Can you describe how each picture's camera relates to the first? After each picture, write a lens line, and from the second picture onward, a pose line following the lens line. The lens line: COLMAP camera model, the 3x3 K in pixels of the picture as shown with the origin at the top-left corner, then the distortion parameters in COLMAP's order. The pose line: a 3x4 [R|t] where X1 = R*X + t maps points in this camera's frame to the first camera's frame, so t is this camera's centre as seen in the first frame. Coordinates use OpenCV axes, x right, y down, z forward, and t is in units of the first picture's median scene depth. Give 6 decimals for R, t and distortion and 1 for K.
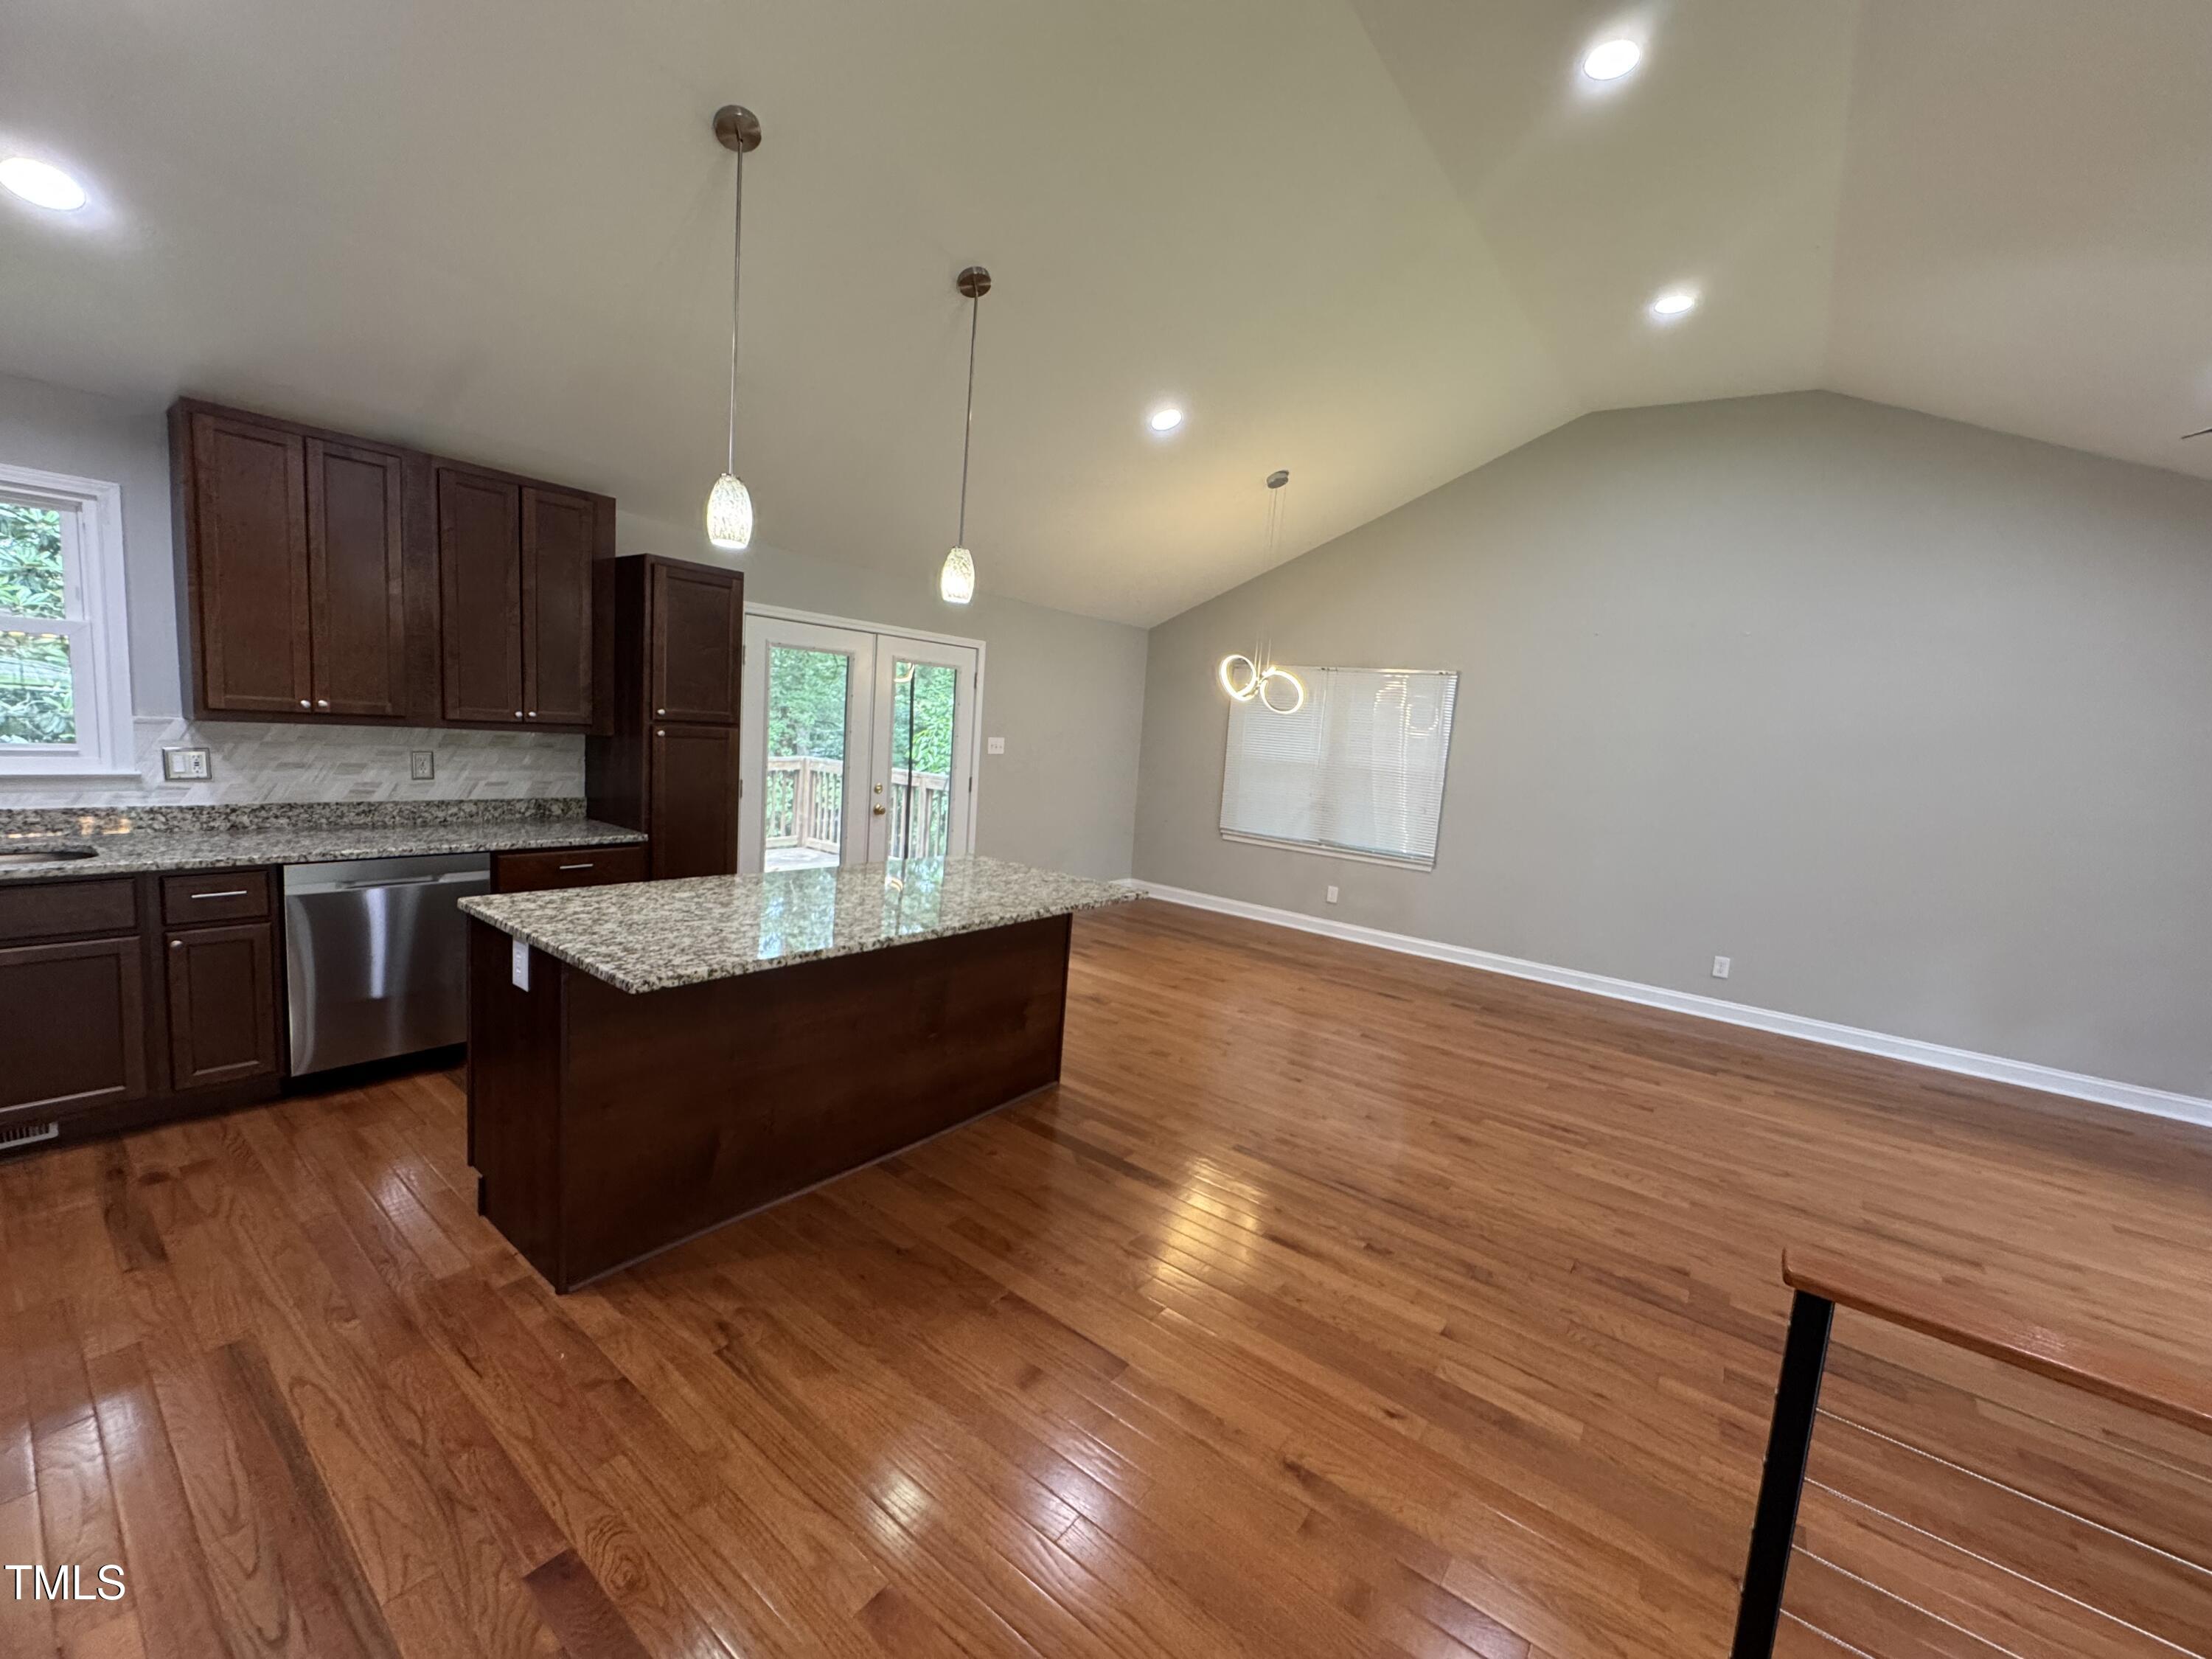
lens RADIAL K [[883.8, 0, 1105.2], [0, 883.8, 831.2], [0, 0, 1]] dist [-0.002422, 0.000678]
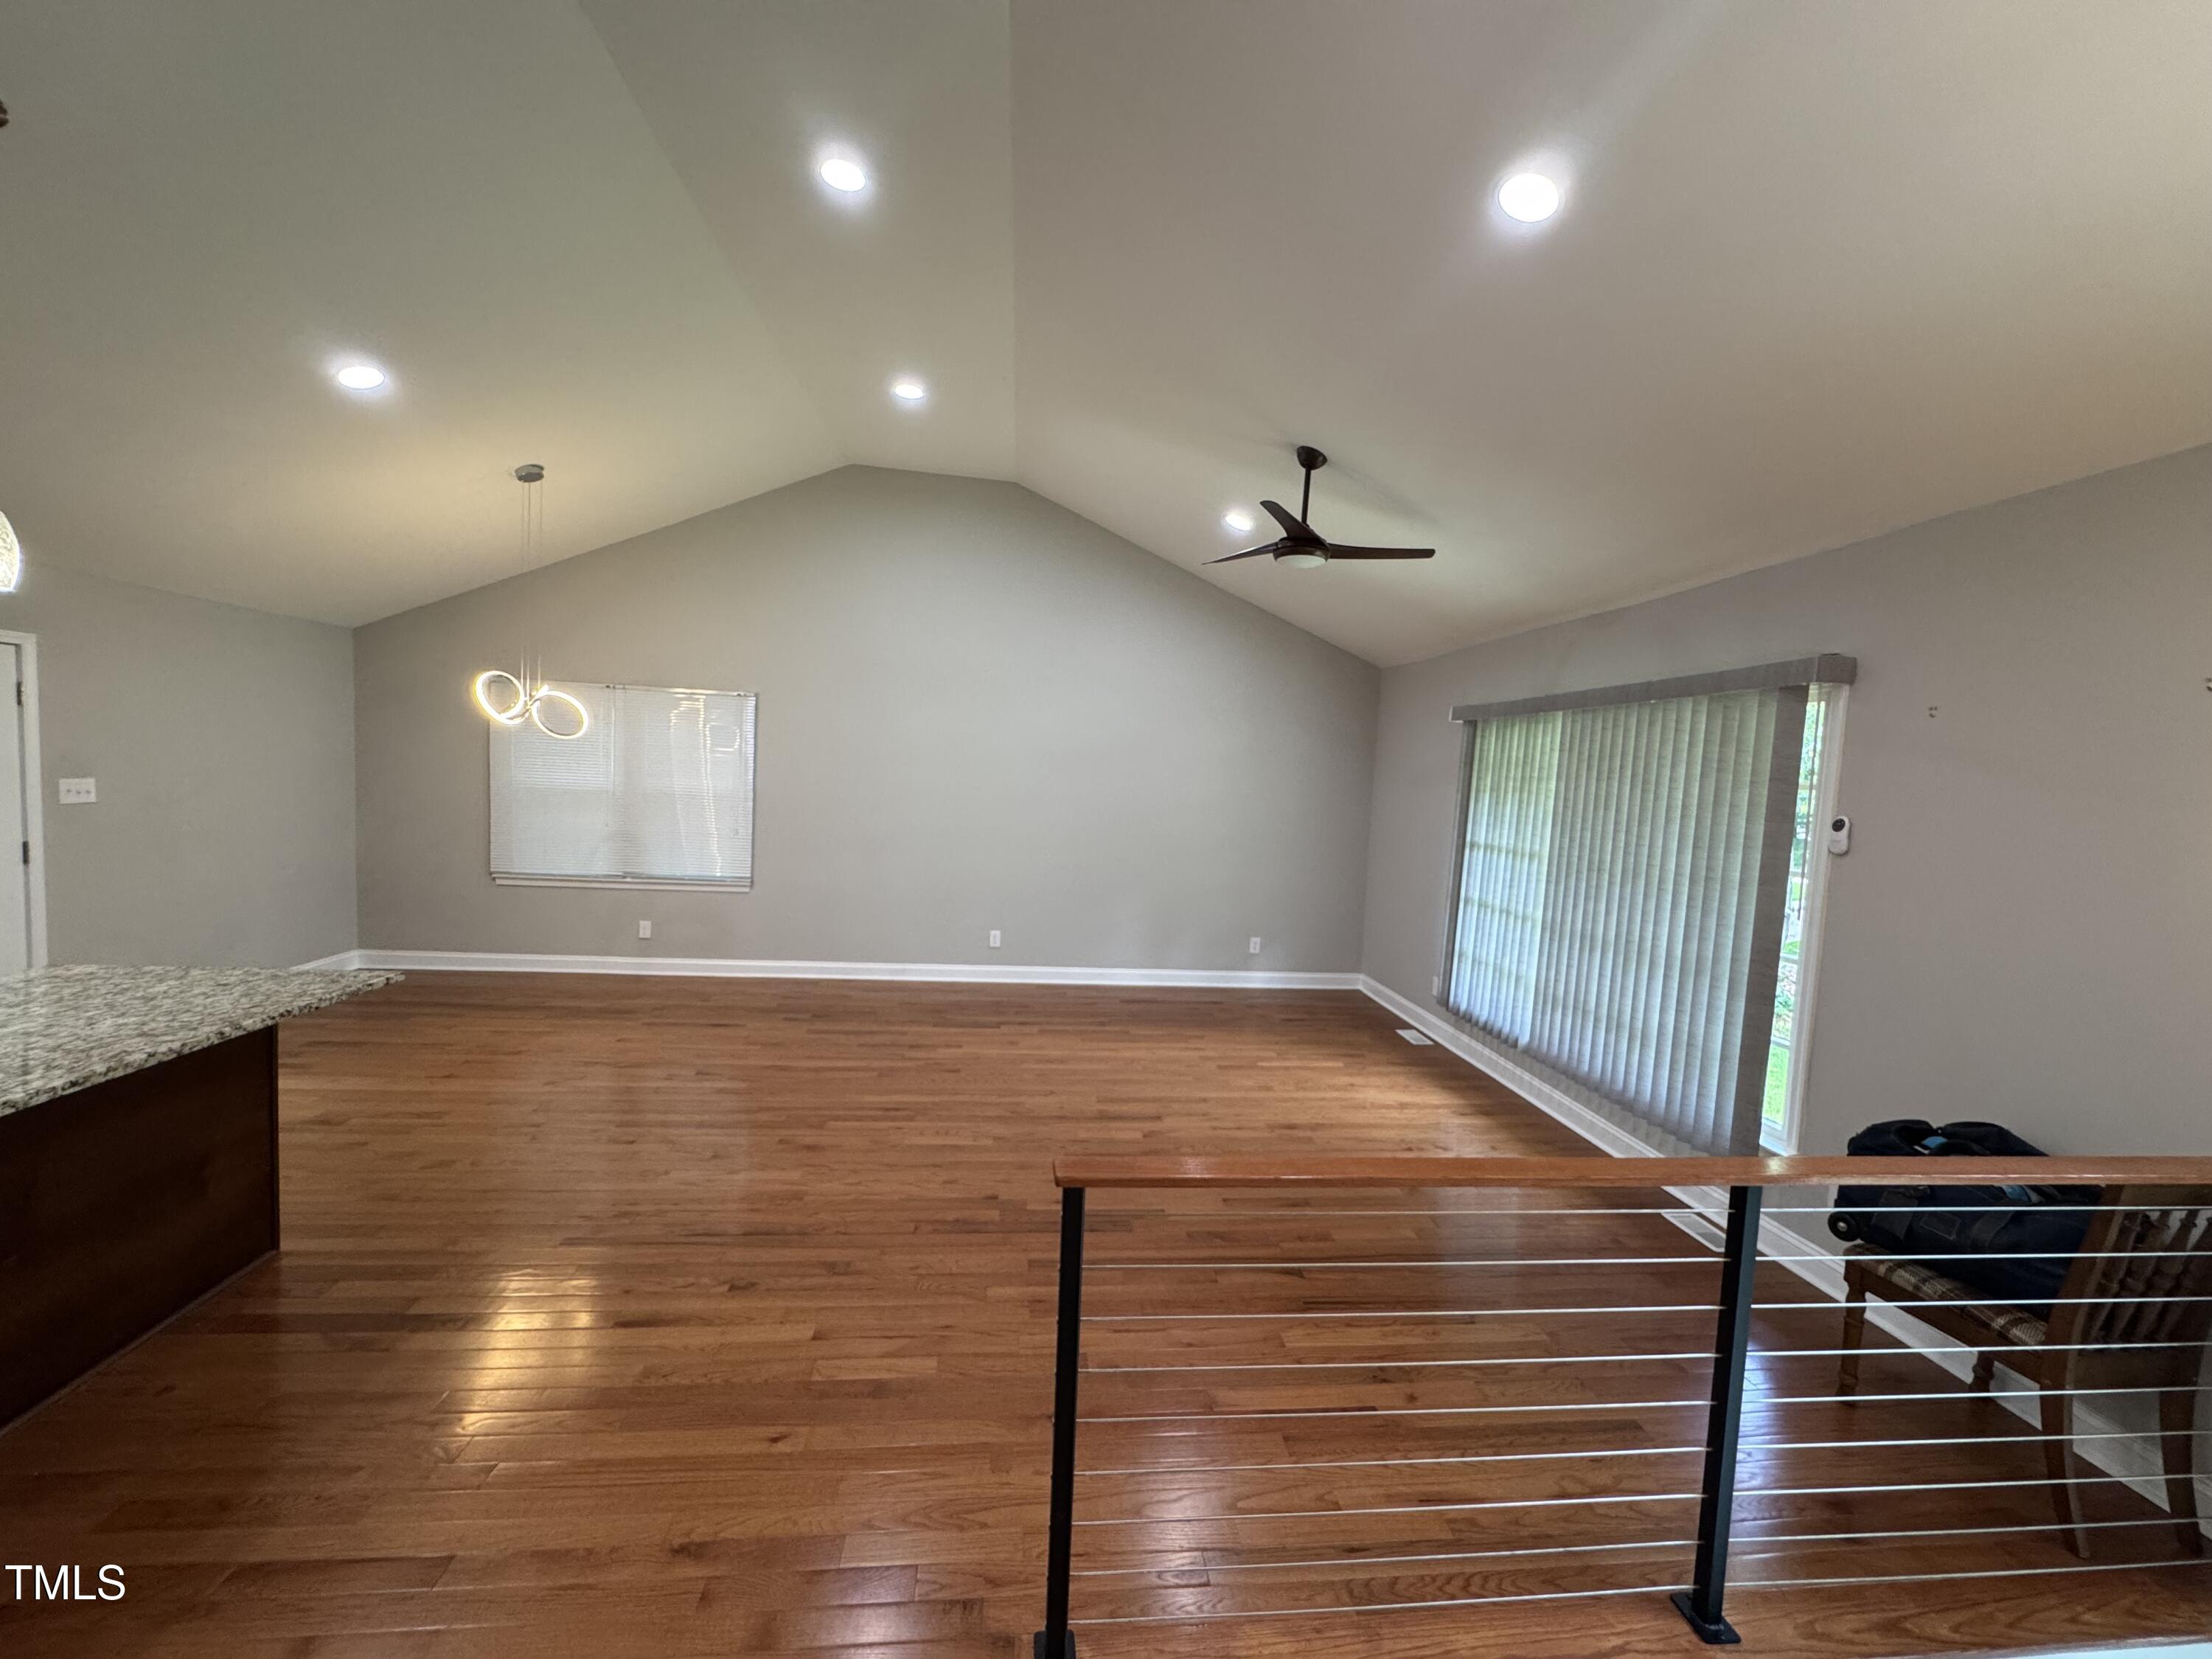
lens RADIAL K [[883.8, 0, 1105.7], [0, 883.8, 829.5], [0, 0, 1]] dist [-0.002422, 0.000678]
pose [[0.730417, -0.084180, 0.677794, -0.019198], [0.093159, 0.995380, 0.023231, -0.020682], [-0.676618, 0.046175, 0.734885, -0.029242]]
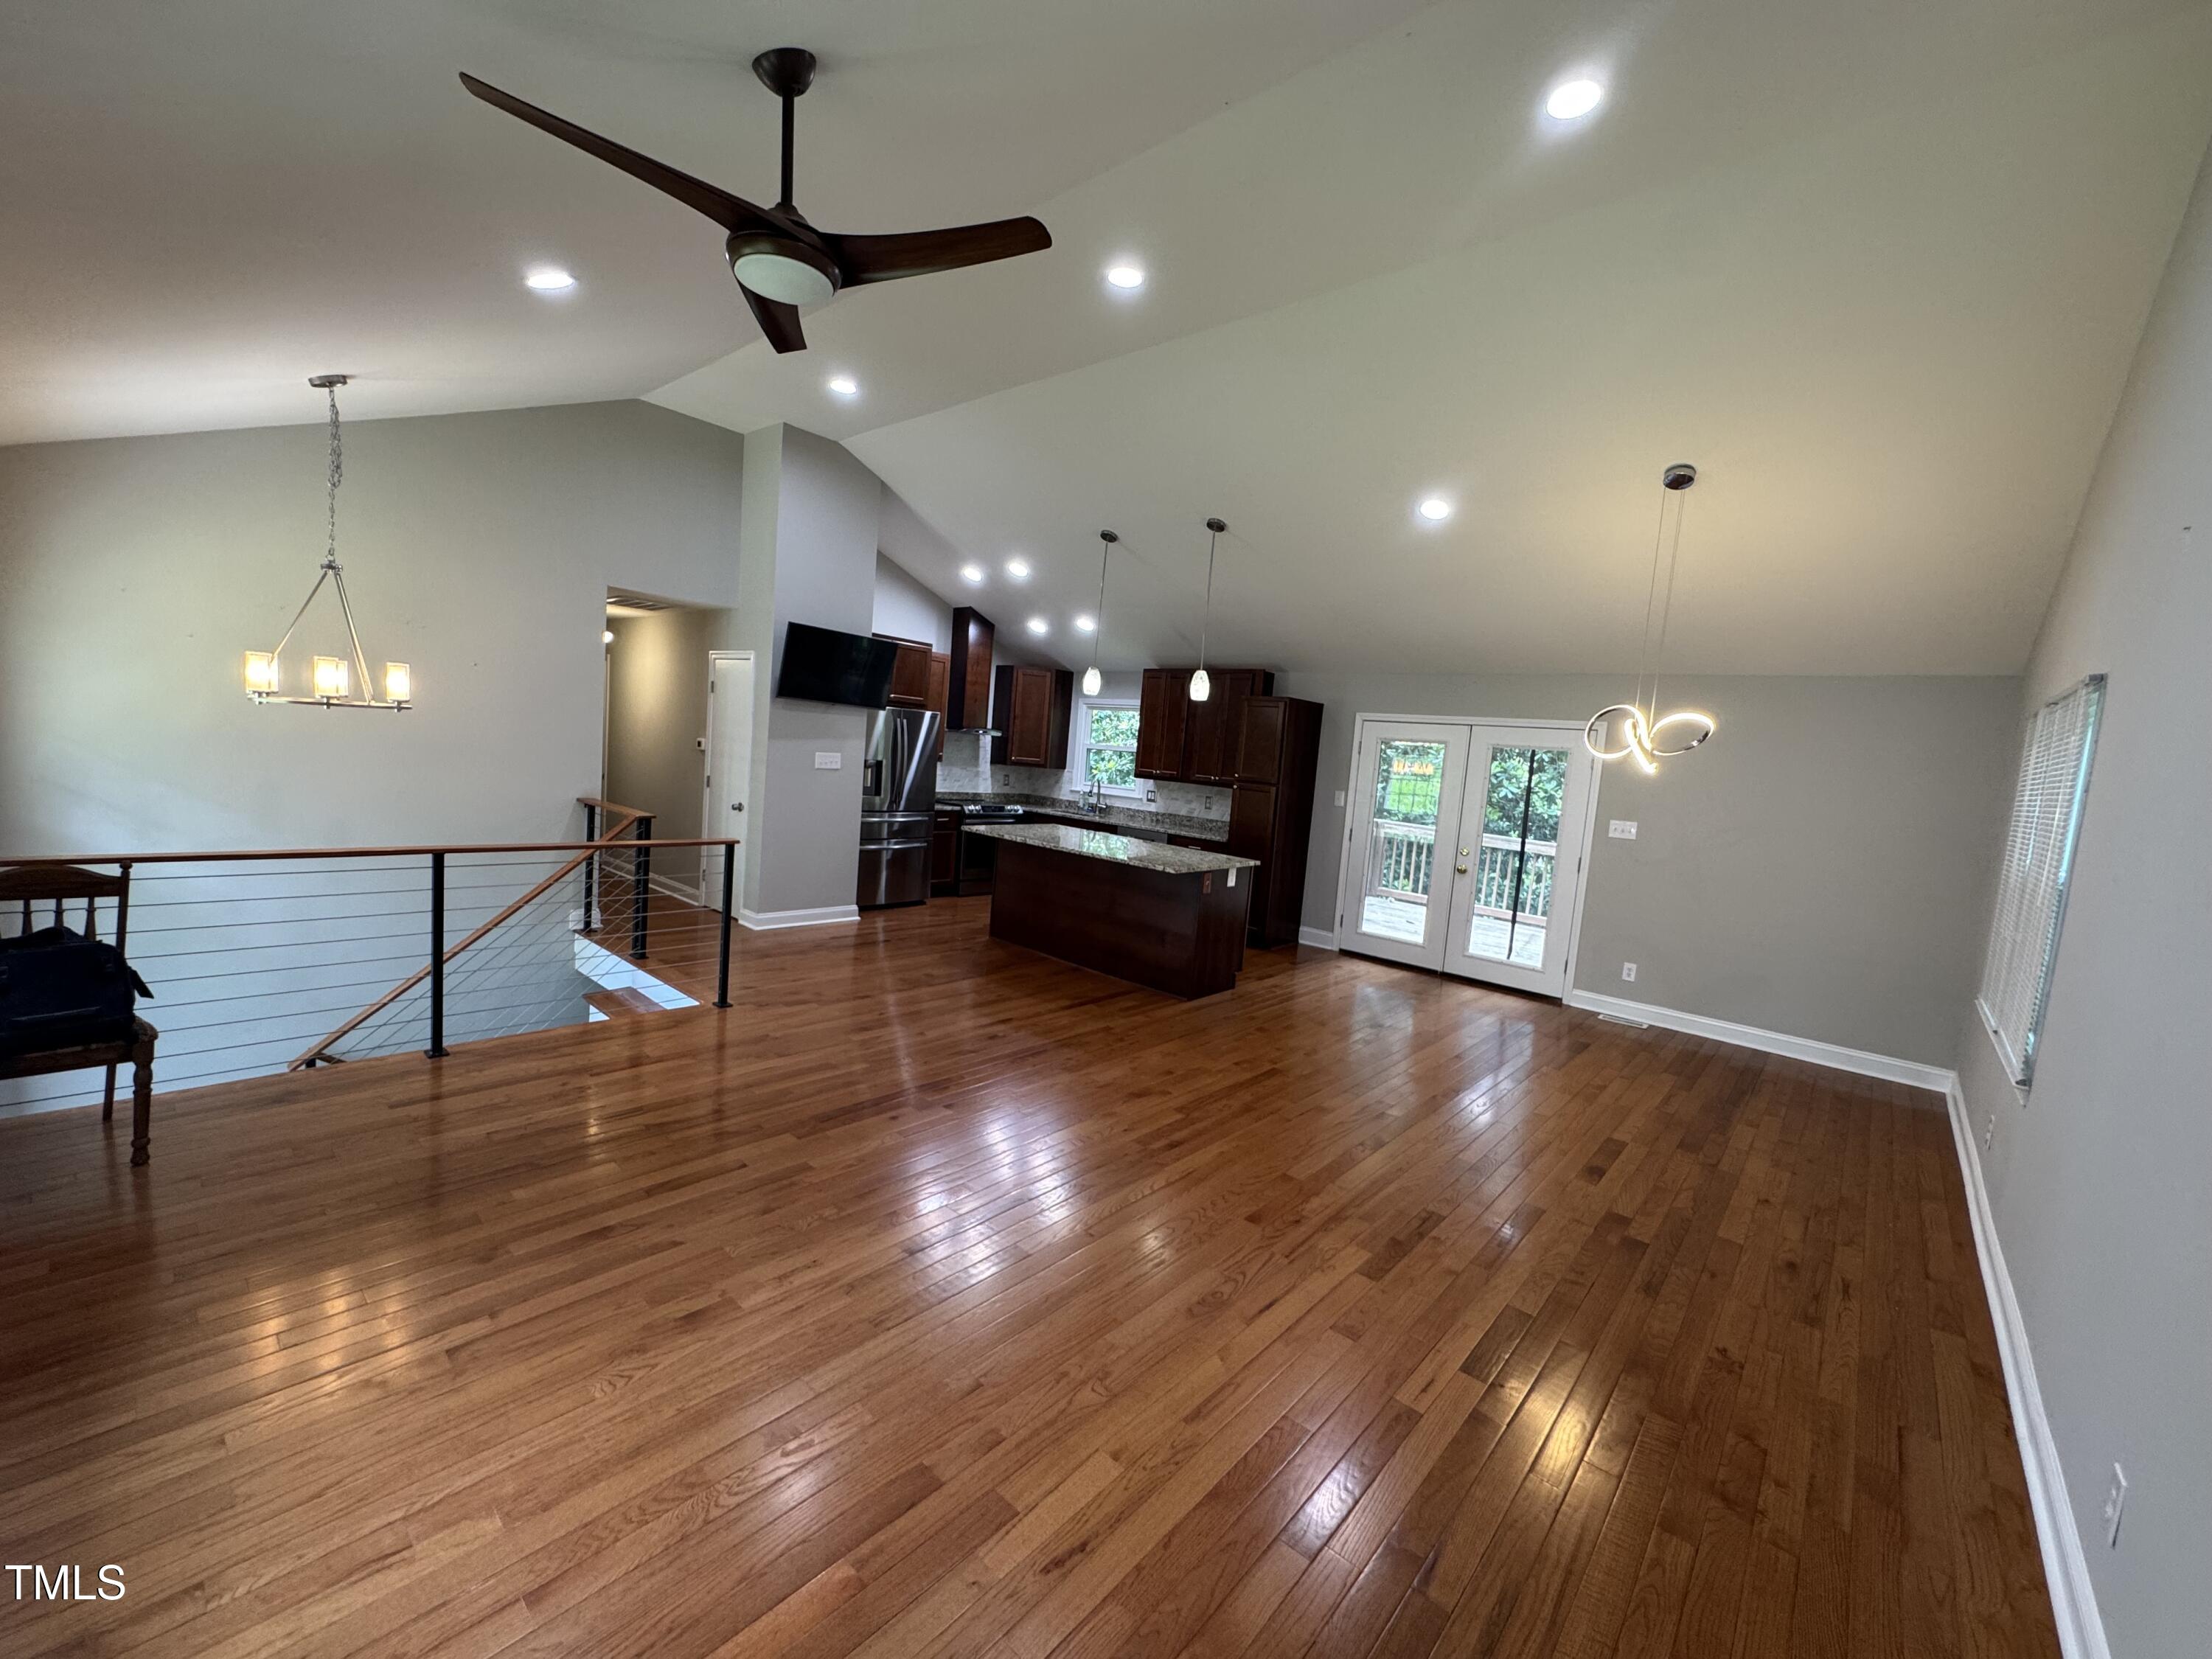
lens RADIAL K [[883.8, 0, 1115.8], [0, 883.8, 834.2], [0, 0, 1]] dist [-0.002422, 0.000678]
pose [[-0.062056, 0.018781, -0.997896, 1.642956], [-0.205820, 0.978092, 0.031208, -0.019664], [0.976620, 0.207324, -0.056831, 1.012183]]
